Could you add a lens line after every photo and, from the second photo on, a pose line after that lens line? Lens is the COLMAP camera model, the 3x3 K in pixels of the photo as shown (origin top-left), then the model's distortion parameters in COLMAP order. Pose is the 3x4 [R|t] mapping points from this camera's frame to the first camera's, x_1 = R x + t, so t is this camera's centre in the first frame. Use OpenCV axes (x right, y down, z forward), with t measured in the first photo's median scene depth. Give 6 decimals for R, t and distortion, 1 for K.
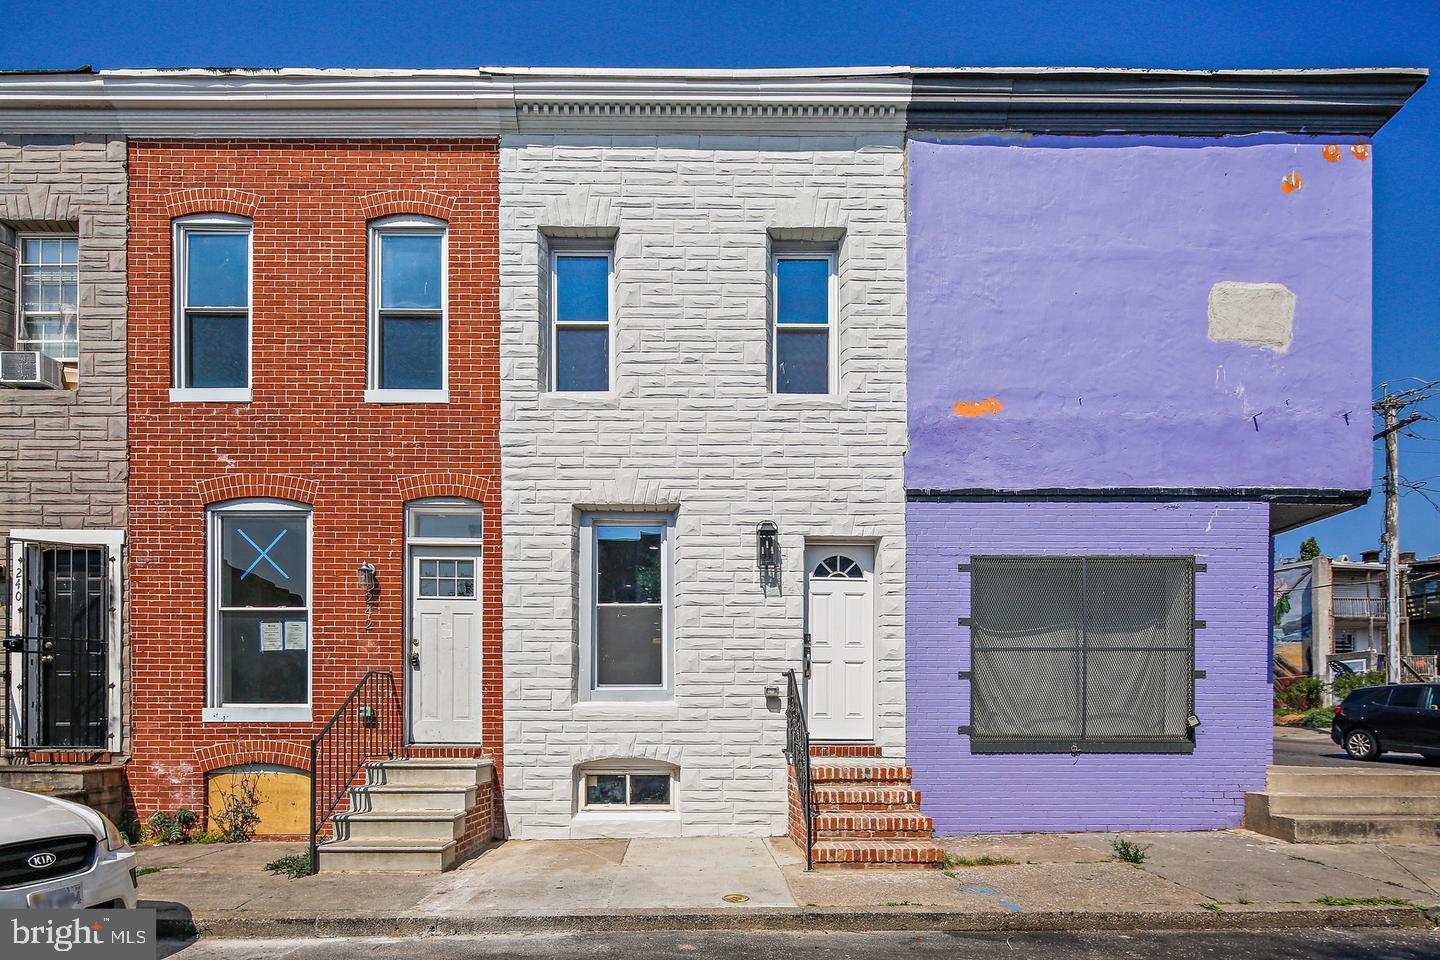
lens RADIAL K [[701.1, 0, 720.6], [0, 701.1, 498.9], [0, 0, 1]] dist [-0.000782, -0.004329]
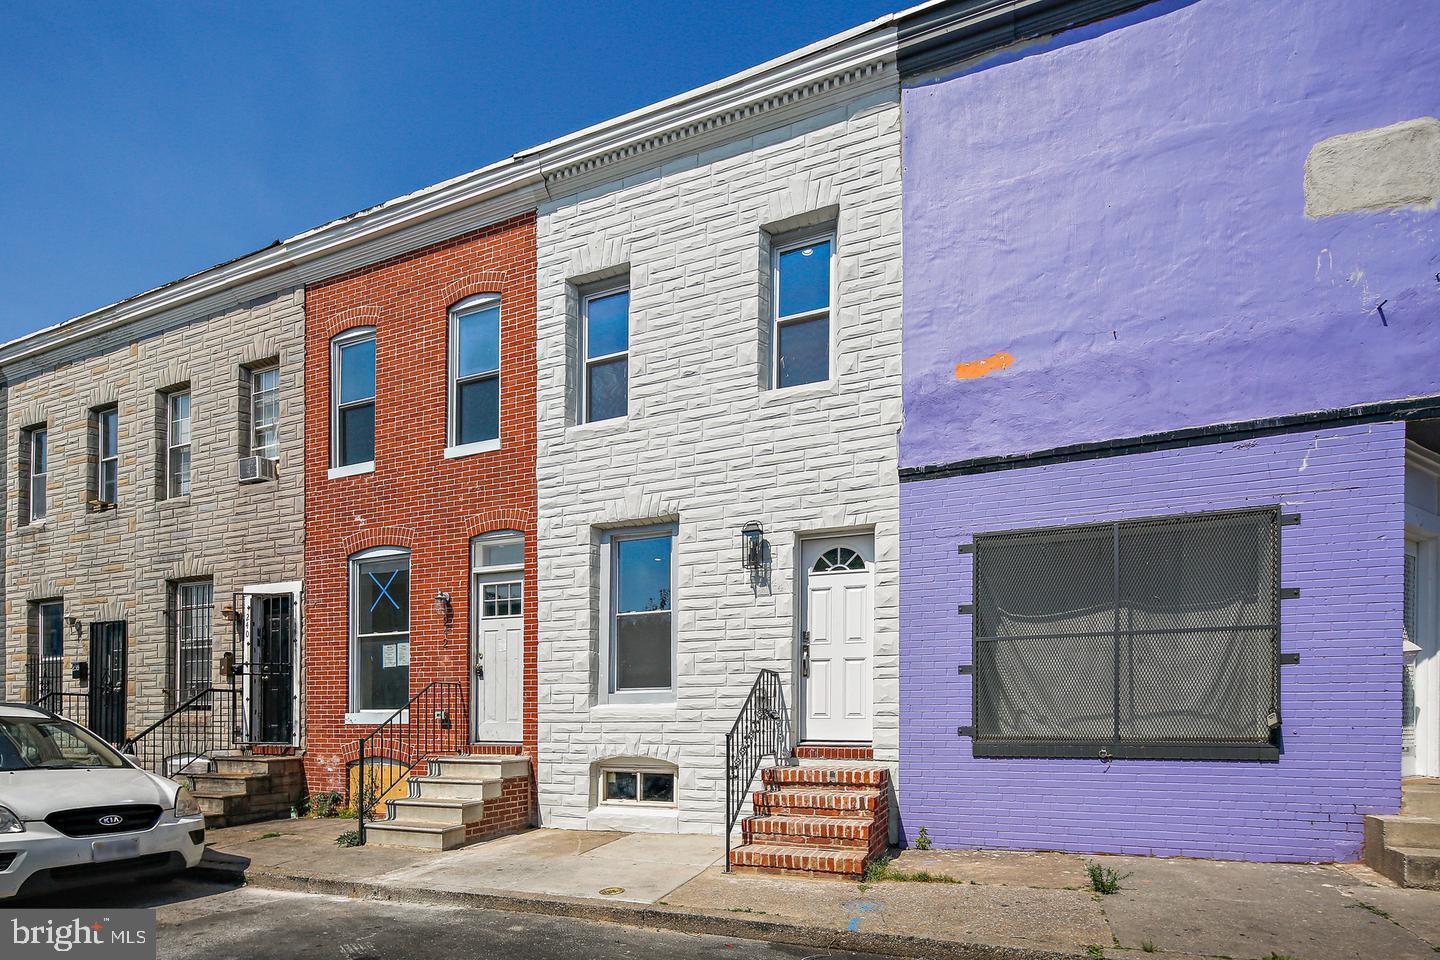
lens RADIAL K [[706.9, 0, 722.9], [0, 706.9, 485.2], [0, 0, 1]] dist [-0.003774, -0.001601]
pose [[0.919590, -0.128053, -0.371426, 0.390504], [0.123647, 0.991682, -0.035763, 0.011047], [0.372916, -0.013038, 0.927773, 0.045940]]
